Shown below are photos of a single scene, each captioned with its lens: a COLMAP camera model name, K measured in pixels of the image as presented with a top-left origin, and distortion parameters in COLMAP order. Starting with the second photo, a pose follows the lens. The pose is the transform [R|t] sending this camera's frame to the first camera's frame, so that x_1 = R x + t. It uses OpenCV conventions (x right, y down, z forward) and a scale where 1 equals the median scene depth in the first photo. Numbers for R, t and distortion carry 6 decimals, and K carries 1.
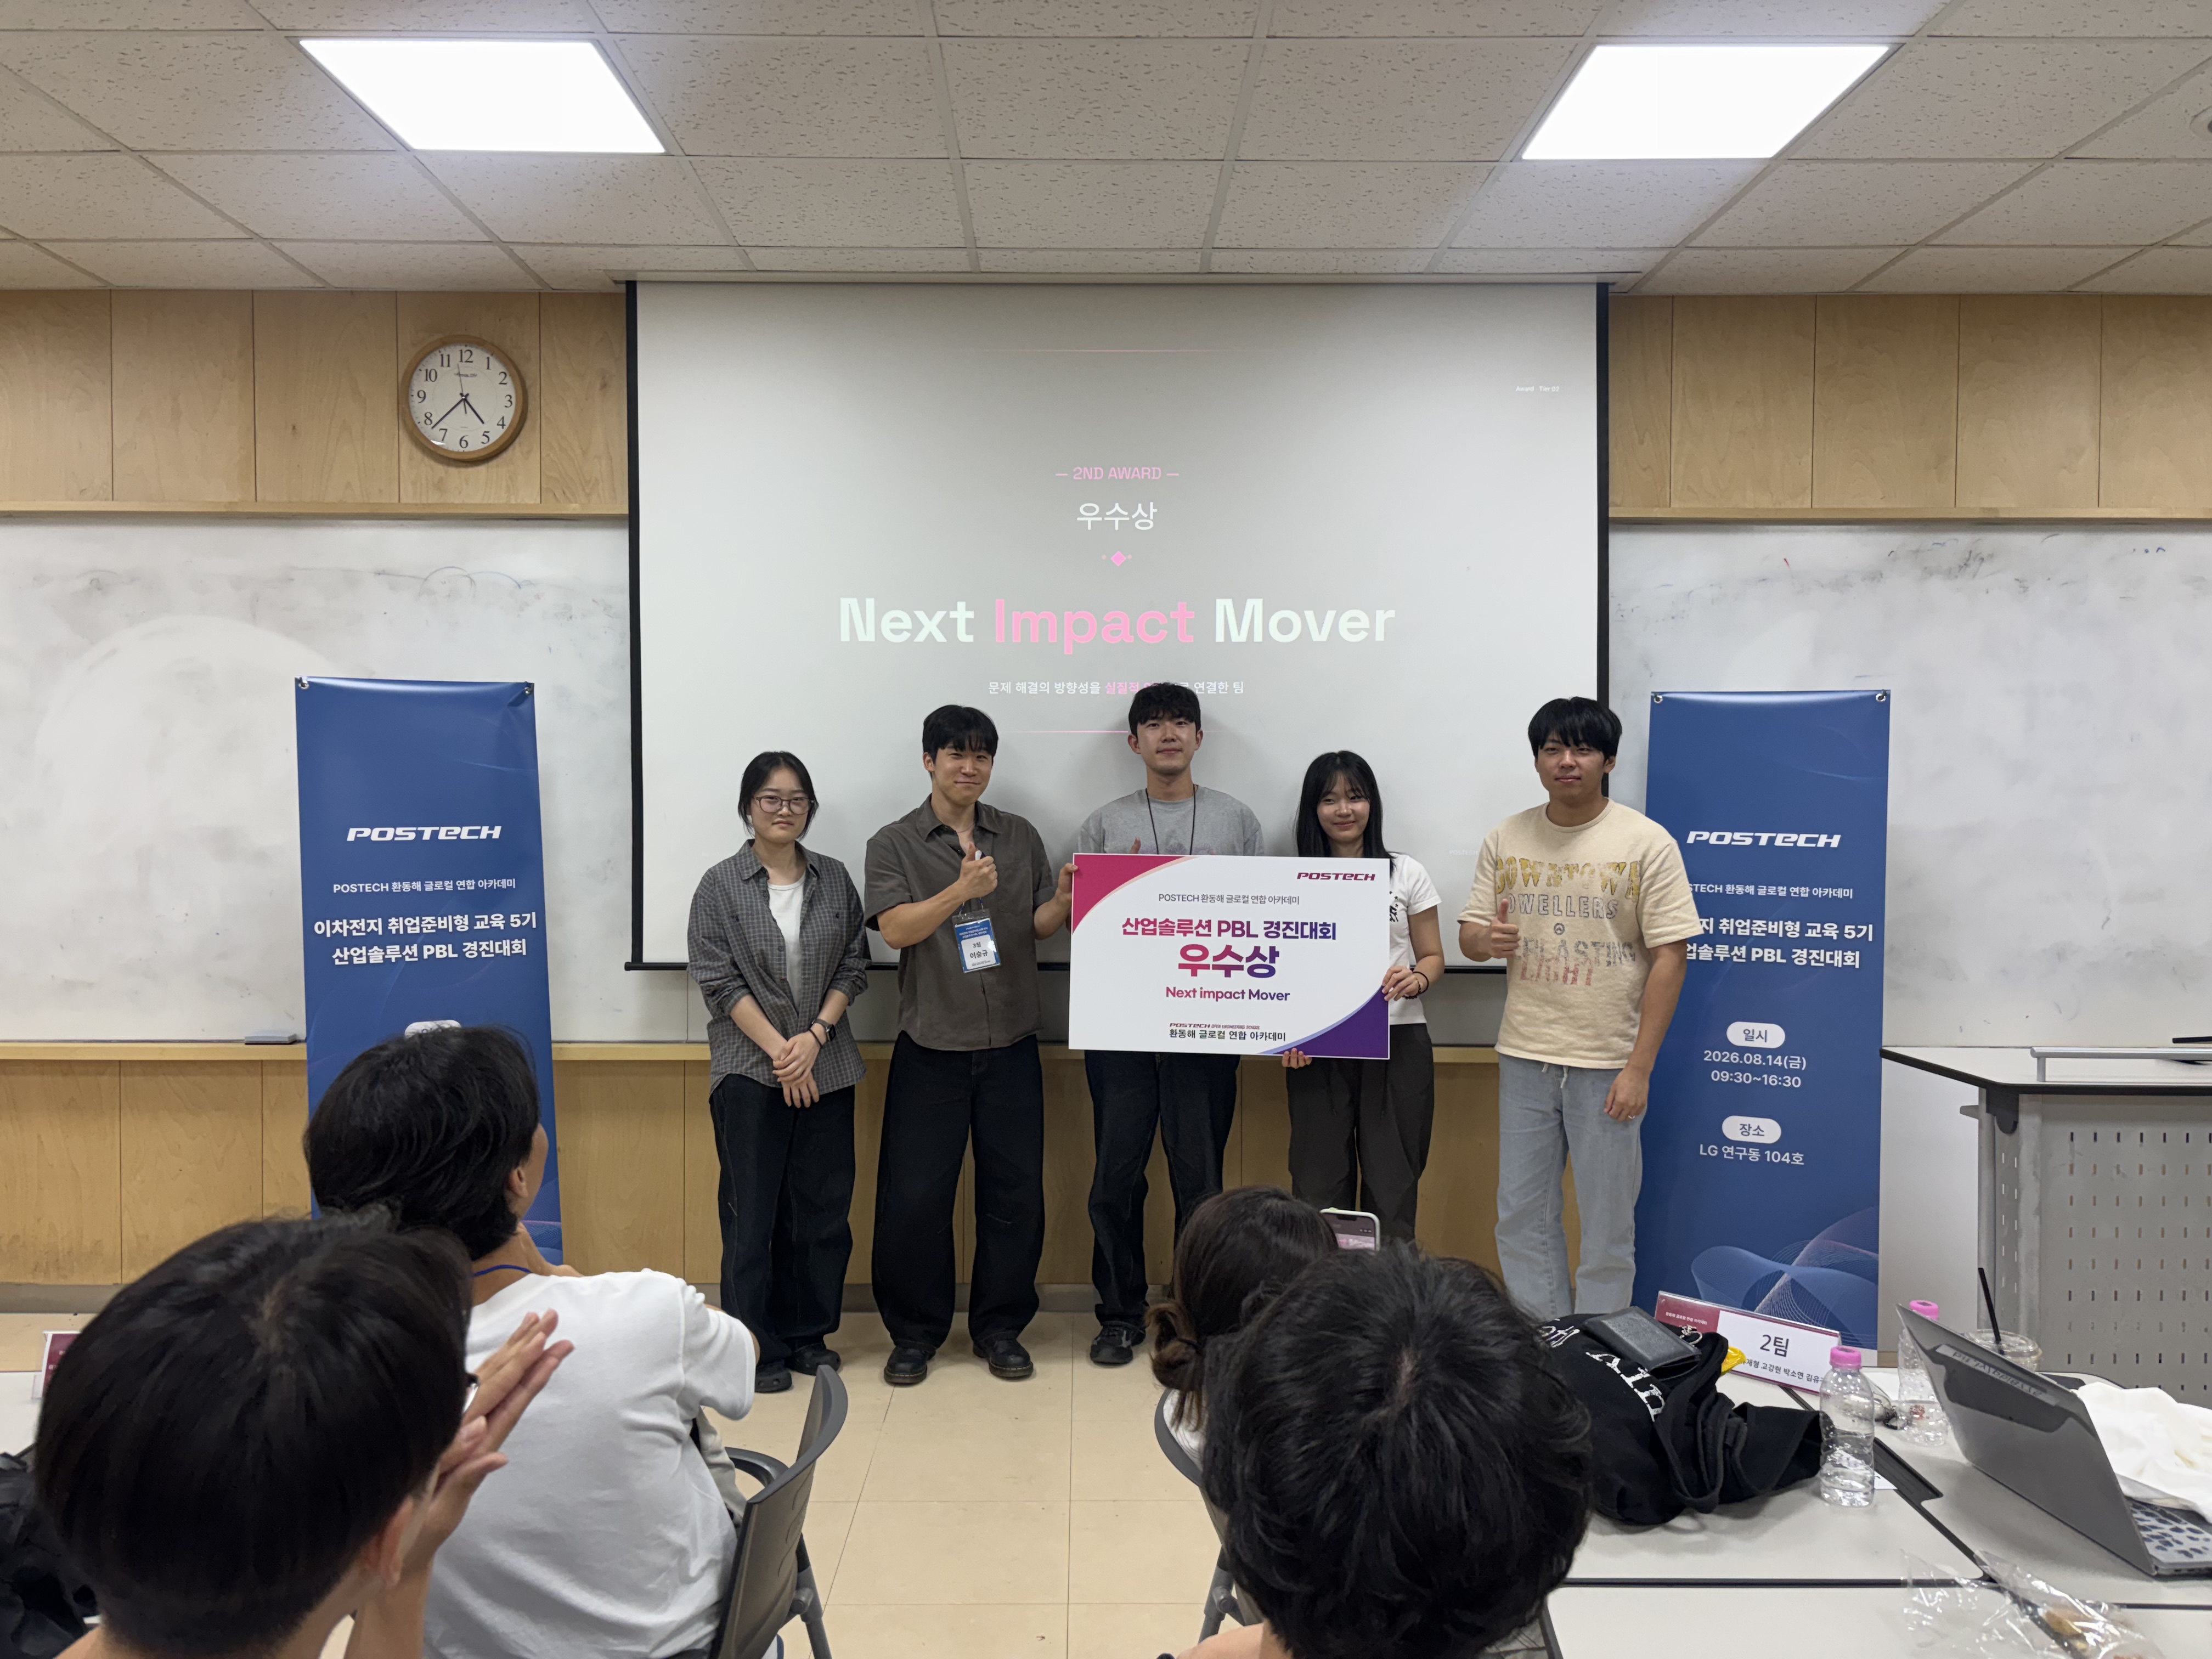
lens RADIAL K [[1695.2, 0, 1106.0], [0, 1695.2, 829.5], [0, 0, 1]] dist [-0.049591, 0.141000]
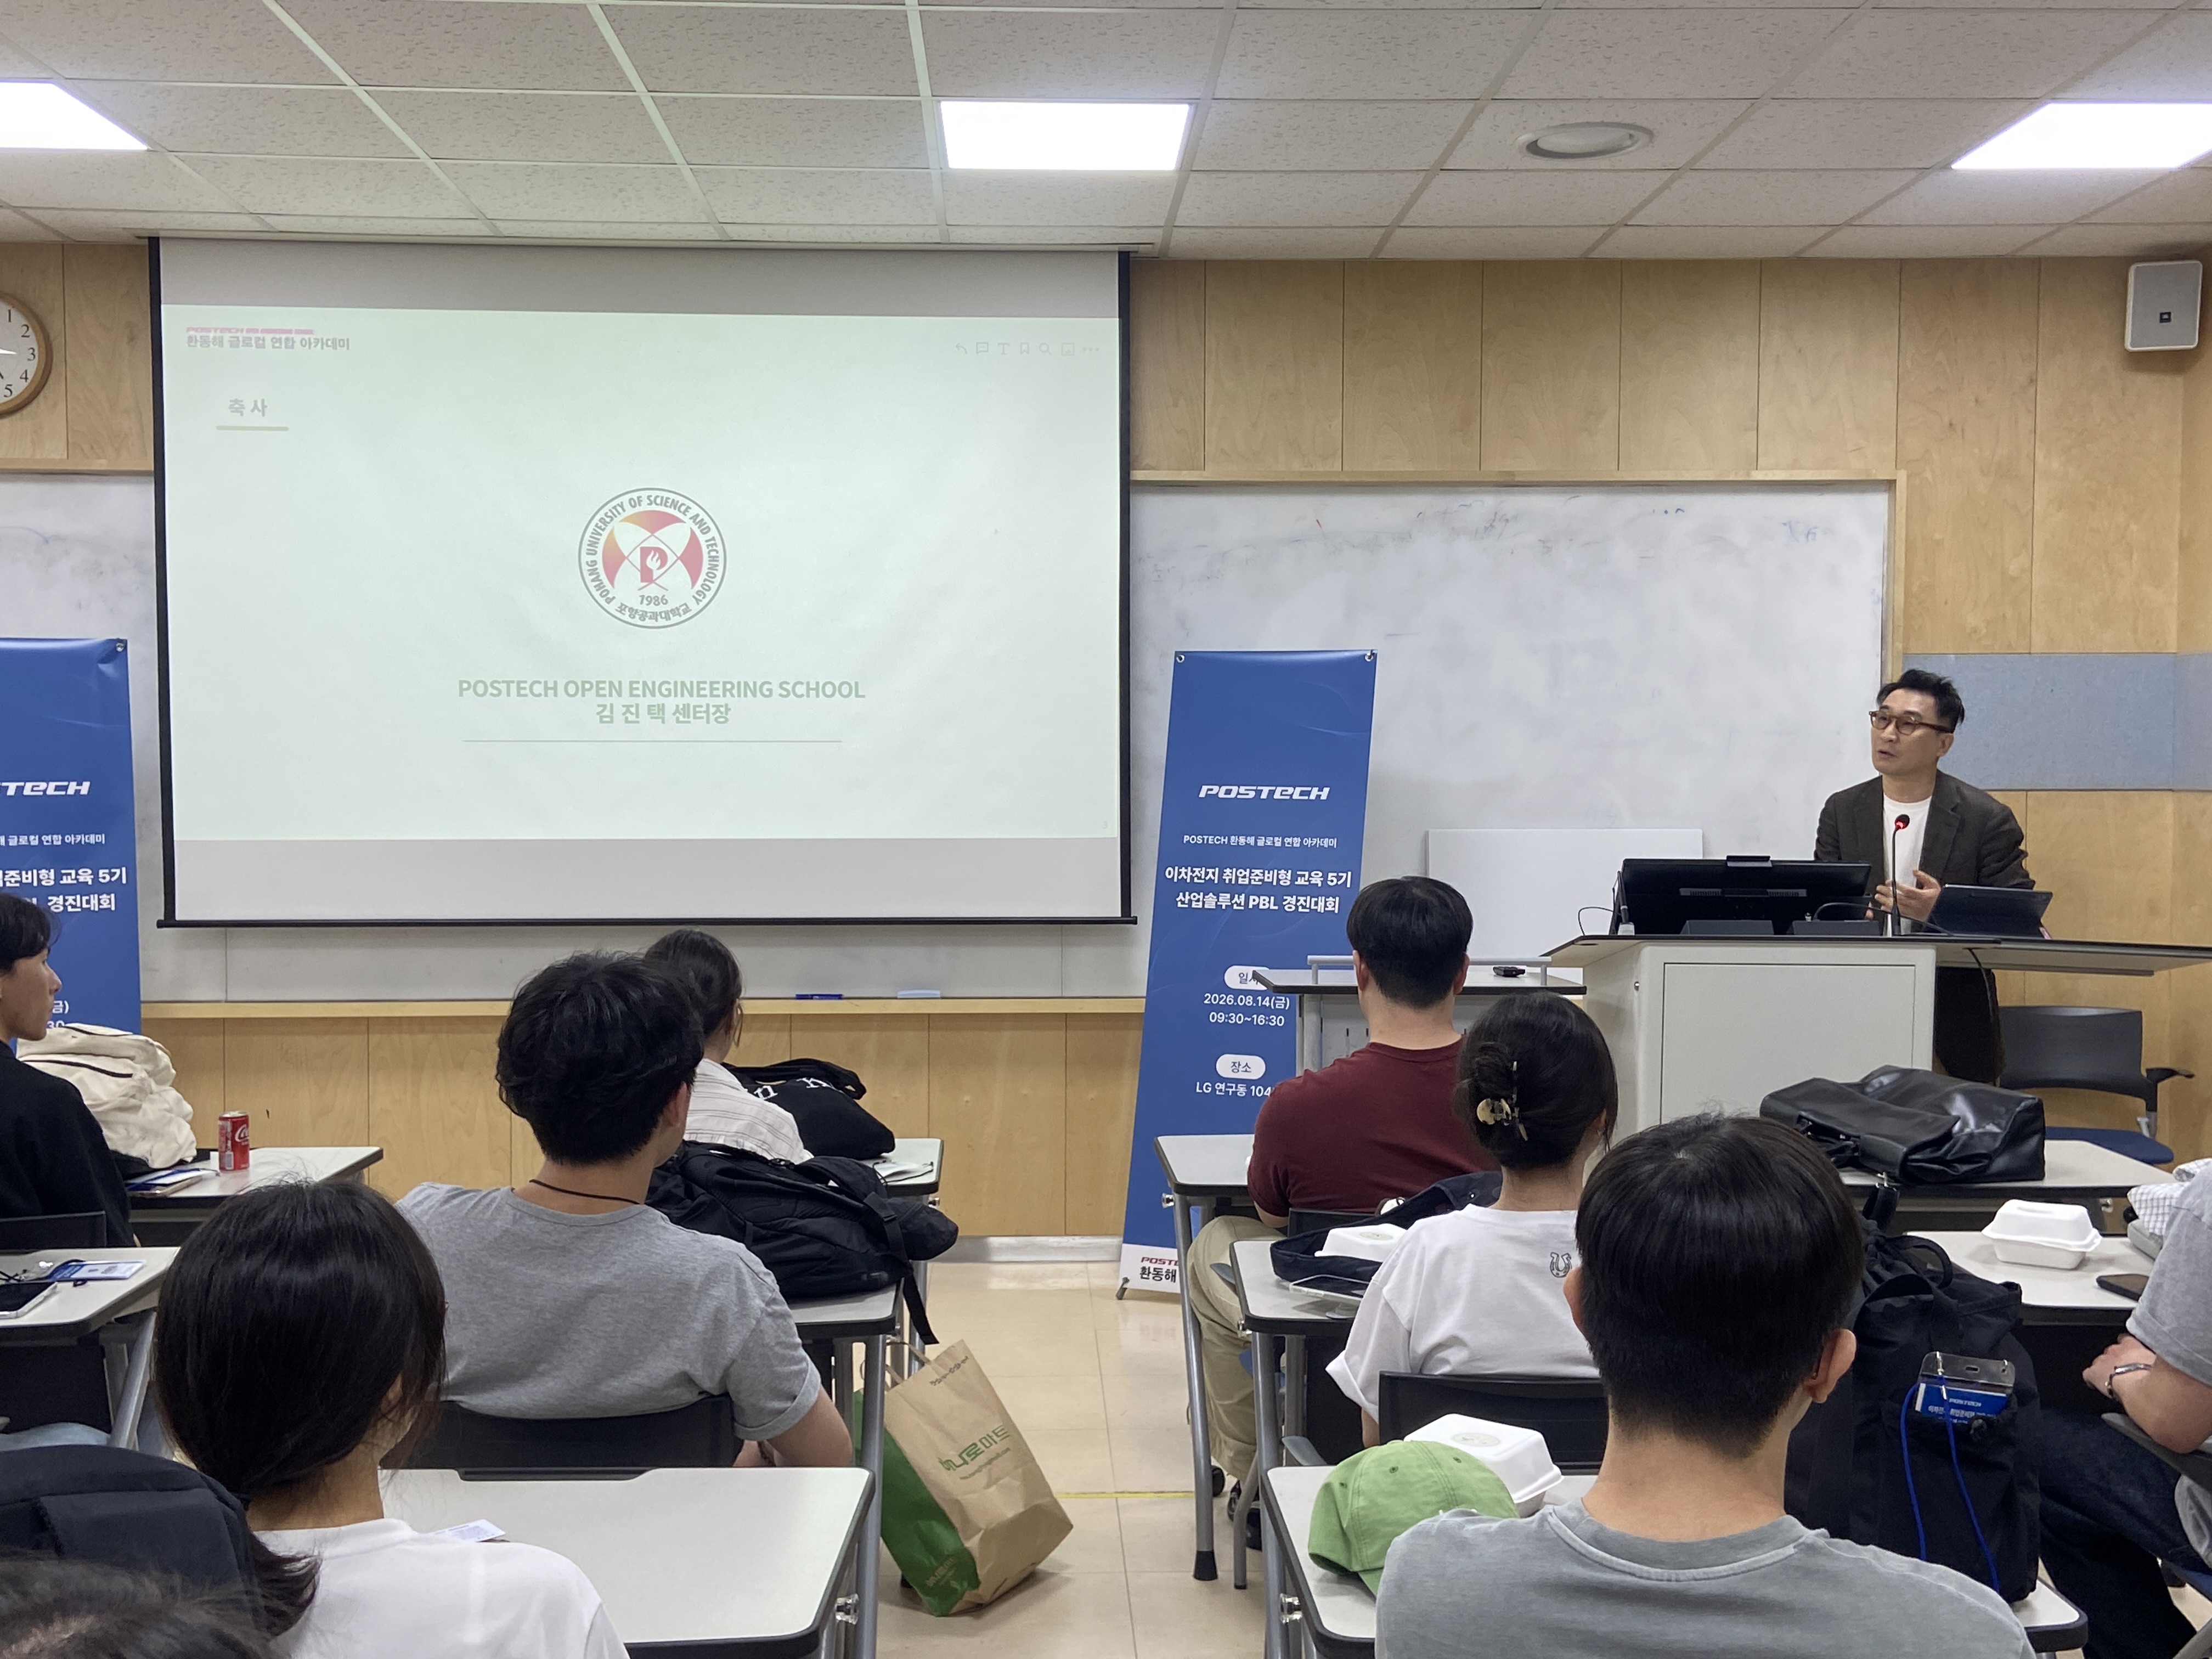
lens RADIAL K [[2291.6, 0, 1106.0], [0, 2291.6, 829.5], [0, 0, 1]] dist [0.136734, -0.189949]
pose [[0.999459, -0.003693, 0.032684, 0.234868], [0.003393, 0.999952, 0.009228, 0.014625], [-0.032717, -0.009112, 0.999423, -0.404443]]
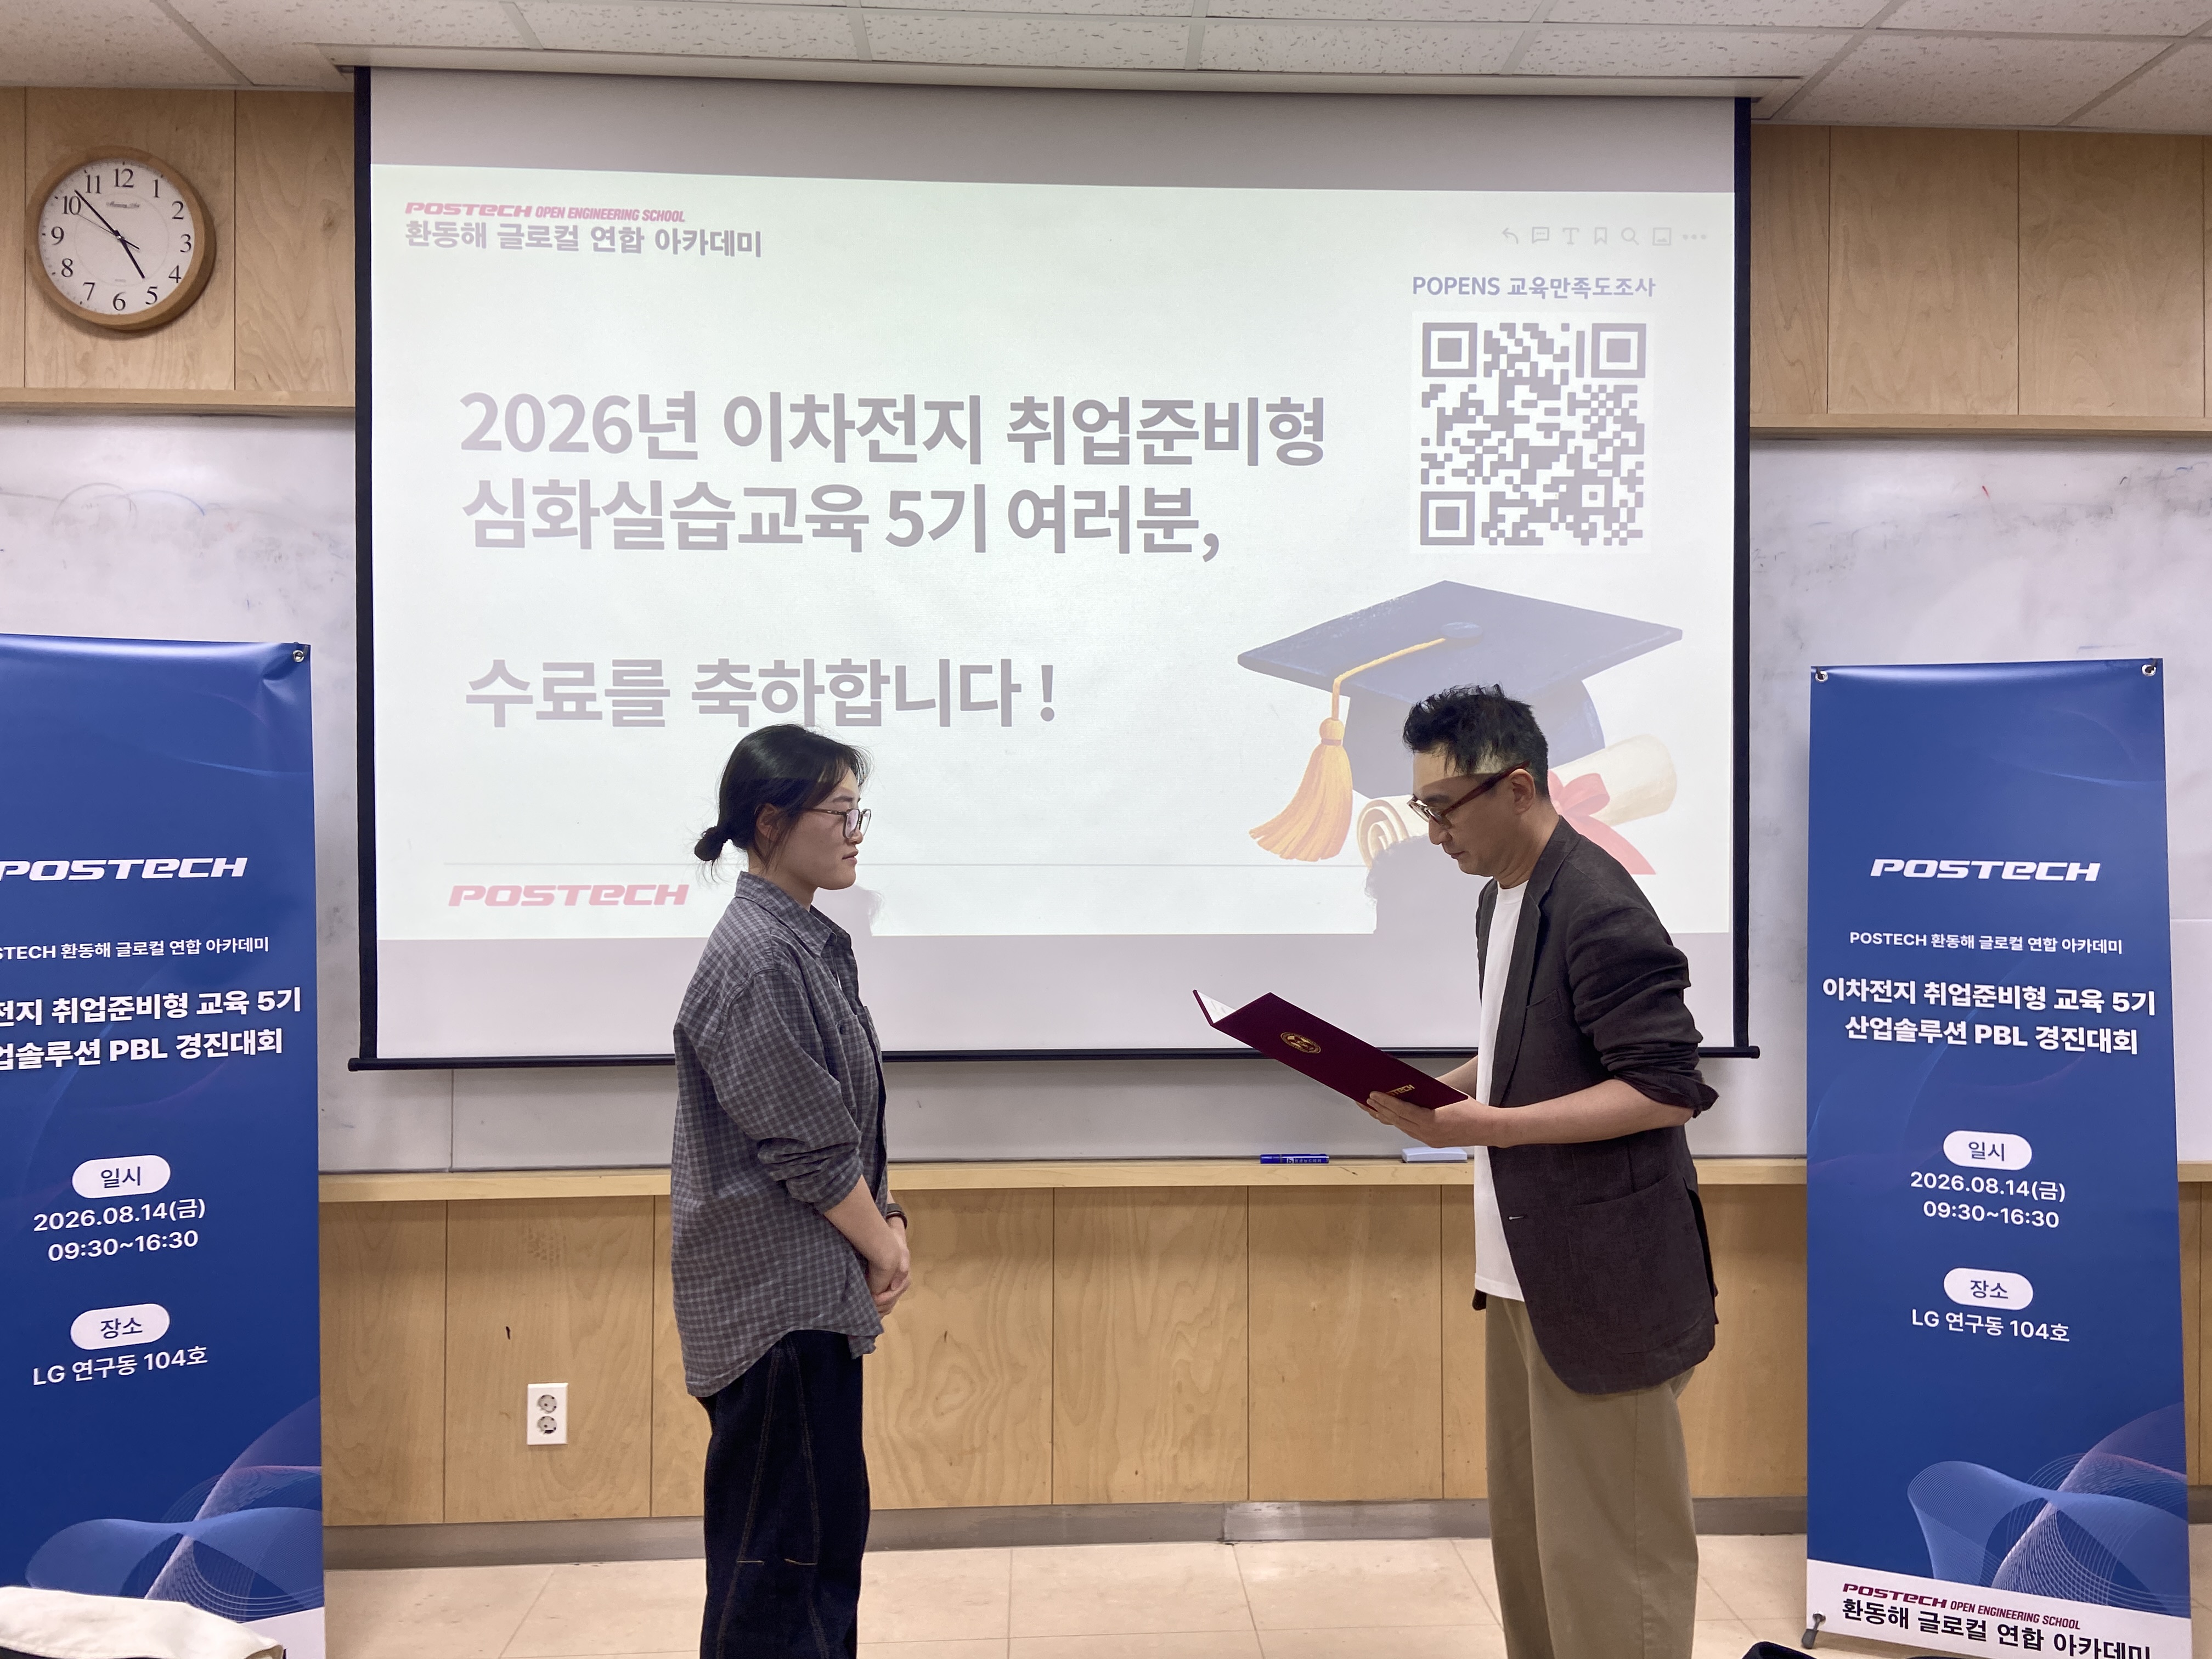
lens RADIAL K [[1662.8, 0, 1152.1], [0, 1662.8, 822.5], [0, 0, 1]] dist [0.093371, -0.125792]
pose [[0.998367, -0.003287, 0.057039, 0.000116], [0.004489, 0.999770, -0.020958, -0.000827], [-0.056957, 0.021180, 0.998152, 0.299999]]
